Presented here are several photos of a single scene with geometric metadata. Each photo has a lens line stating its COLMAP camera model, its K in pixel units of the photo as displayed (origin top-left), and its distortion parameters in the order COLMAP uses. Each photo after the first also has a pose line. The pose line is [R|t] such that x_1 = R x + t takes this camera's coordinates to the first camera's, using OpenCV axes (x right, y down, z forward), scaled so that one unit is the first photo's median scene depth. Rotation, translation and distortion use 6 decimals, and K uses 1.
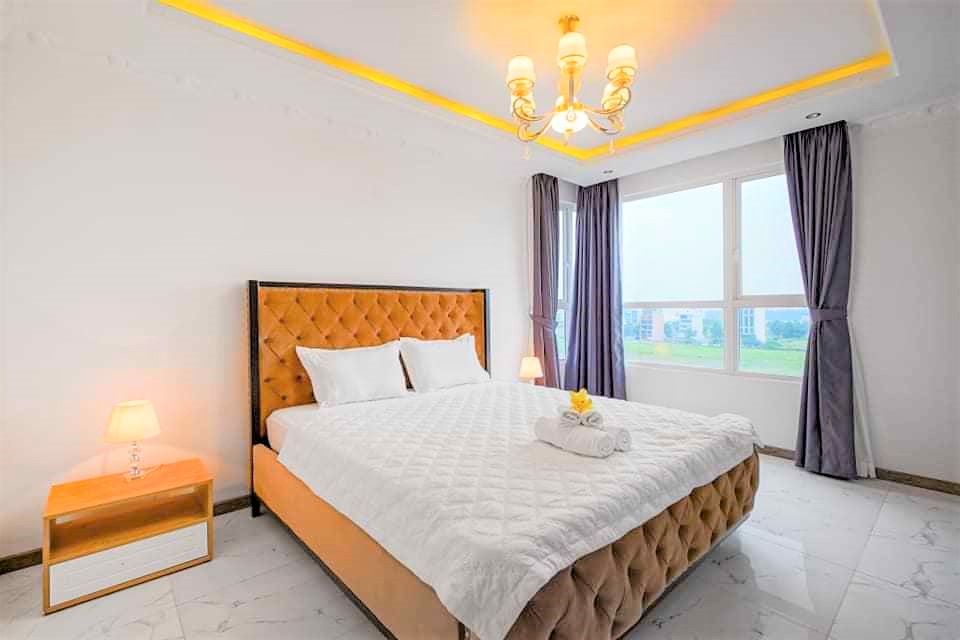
lens RADIAL K [[419.7, 0, 477.2], [0, 419.7, 314.3], [0, 0, 1]] dist [0.000732, -0.000885]
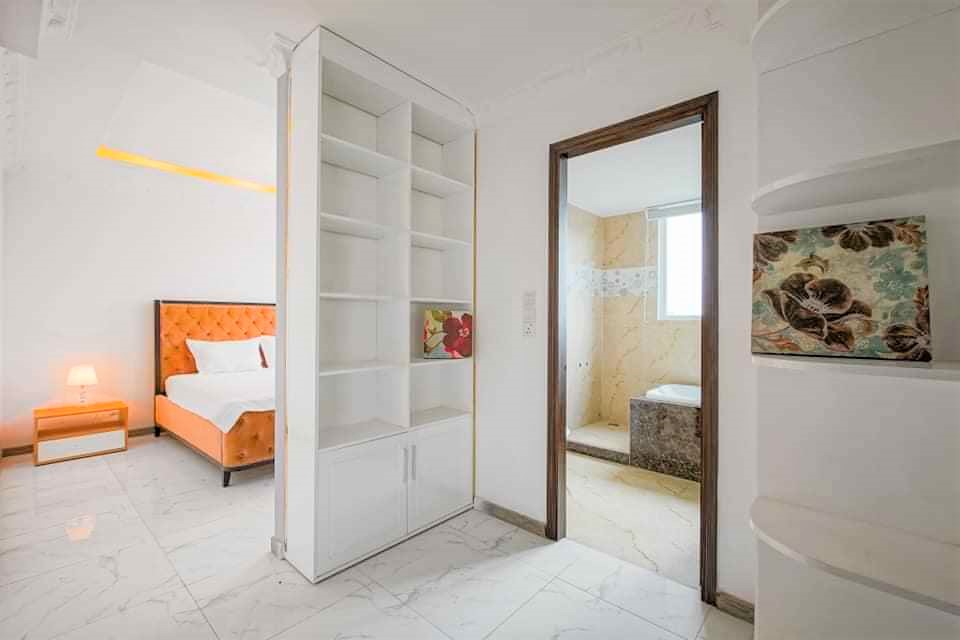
lens RADIAL K [[419.7, 0, 482.8], [0, 419.7, 321.9], [0, 0, 1]] dist [0.000732, -0.000885]
pose [[0.994781, 0.005710, 0.101869, 0.593159], [-0.005102, 0.999968, -0.006228, 0.012815], [-0.101901, 0.005676, 0.994778, -0.810602]]
